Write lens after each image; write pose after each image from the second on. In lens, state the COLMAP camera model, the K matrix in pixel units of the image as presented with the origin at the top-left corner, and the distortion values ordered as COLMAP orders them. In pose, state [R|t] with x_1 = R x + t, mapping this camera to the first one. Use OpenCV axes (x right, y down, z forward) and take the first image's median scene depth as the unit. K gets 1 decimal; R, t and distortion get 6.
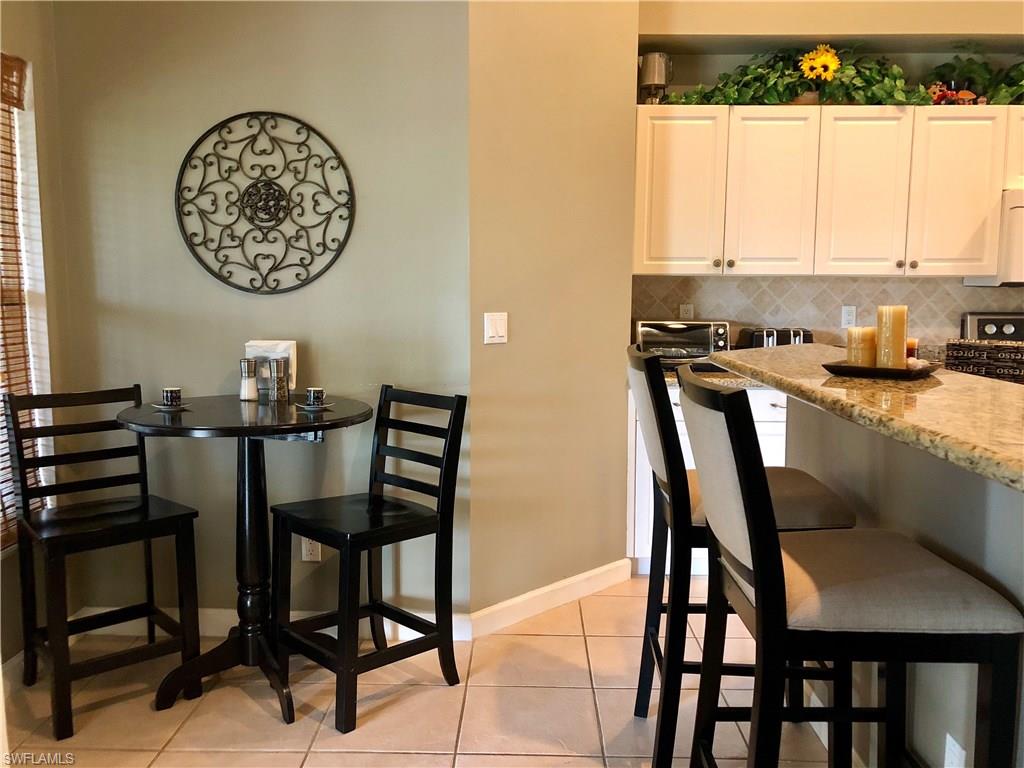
lens RADIAL K [[856.9, 0, 512.0], [0, 856.9, 383.4], [0, 0, 1]] dist [0.011486, 0.018014]
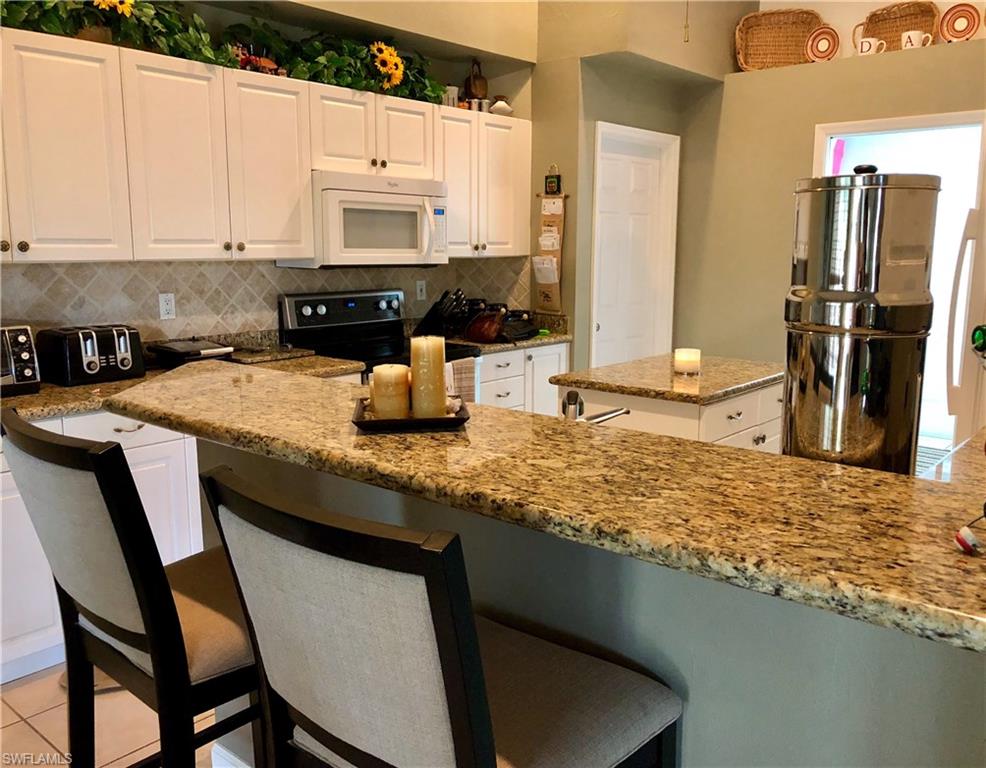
lens RADIAL K [[845.2, 0, 494.0], [0, 845.2, 383.7], [0, 0, 1]] dist [0.018278, -0.012000]
pose [[0.630418, -0.133704, 0.764654, -0.063725], [0.087596, 0.991016, 0.101066, -0.061974], [-0.771298, 0.003267, 0.636466, 0.227802]]
